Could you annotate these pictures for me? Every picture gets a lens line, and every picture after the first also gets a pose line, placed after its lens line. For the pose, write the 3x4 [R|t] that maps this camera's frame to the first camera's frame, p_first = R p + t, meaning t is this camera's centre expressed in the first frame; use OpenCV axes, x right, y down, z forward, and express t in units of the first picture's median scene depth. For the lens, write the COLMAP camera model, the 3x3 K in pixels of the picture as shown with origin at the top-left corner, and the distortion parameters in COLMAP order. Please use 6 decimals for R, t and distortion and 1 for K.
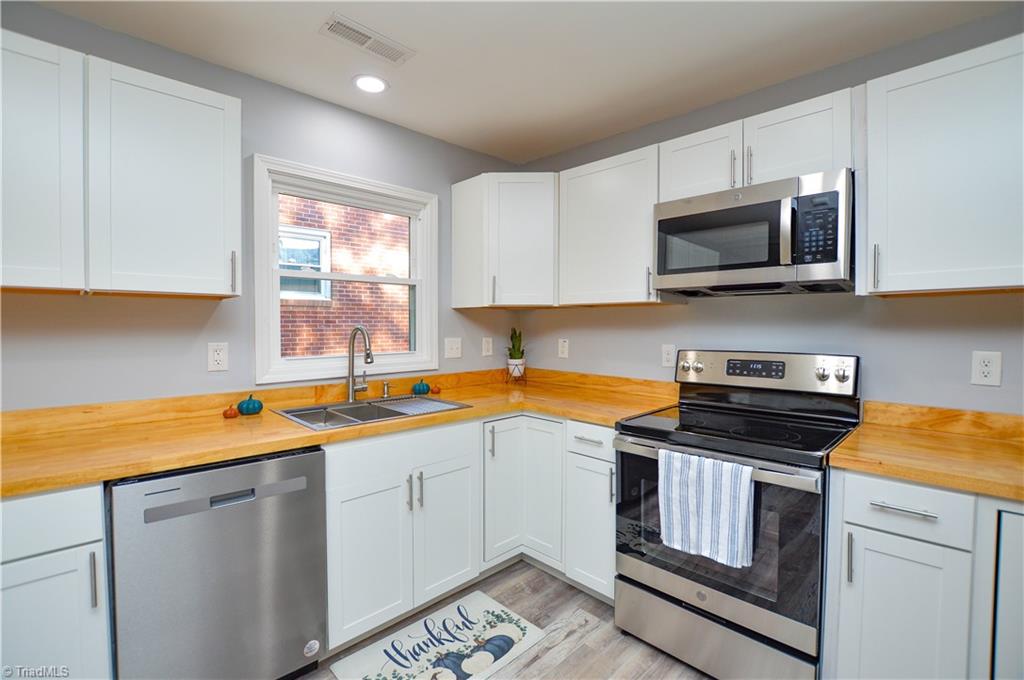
lens RADIAL K [[462.5, 0, 508.7], [0, 462.5, 340.6], [0, 0, 1]] dist [-0.029898, 0.001169]
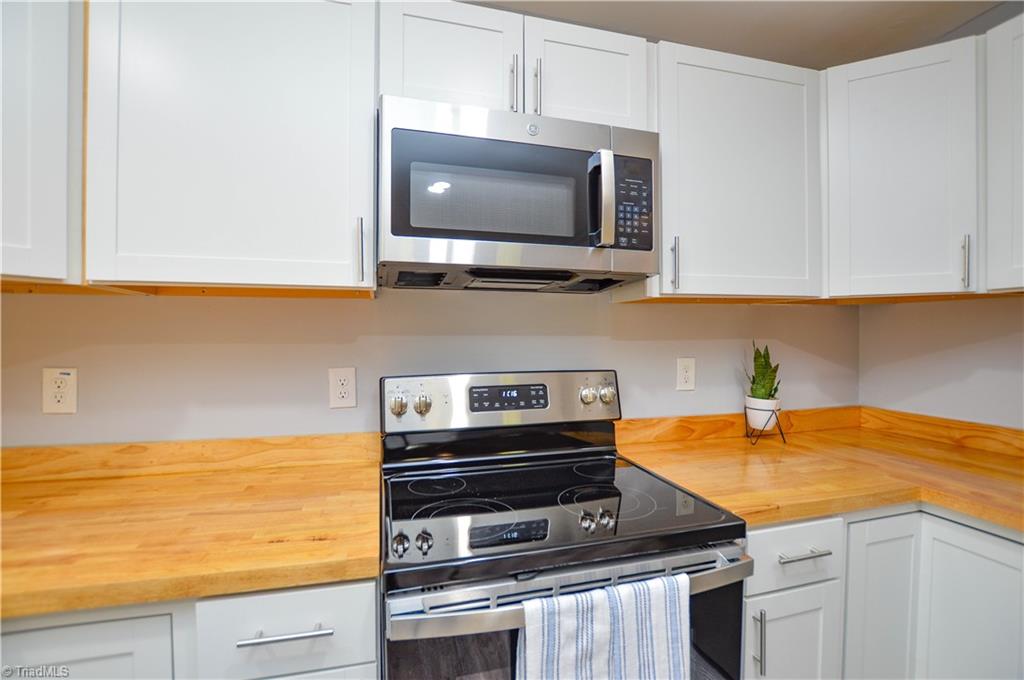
lens RADIAL K [[462.5, 0, 508.7], [0, 462.5, 340.6], [0, 0, 1]] dist [-0.029898, 0.001169]
pose [[0.473995, -0.008670, 0.880485, -0.064568], [0.029978, 0.999531, -0.006296, -0.018322], [-0.880017, 0.029379, 0.474032, 0.656022]]
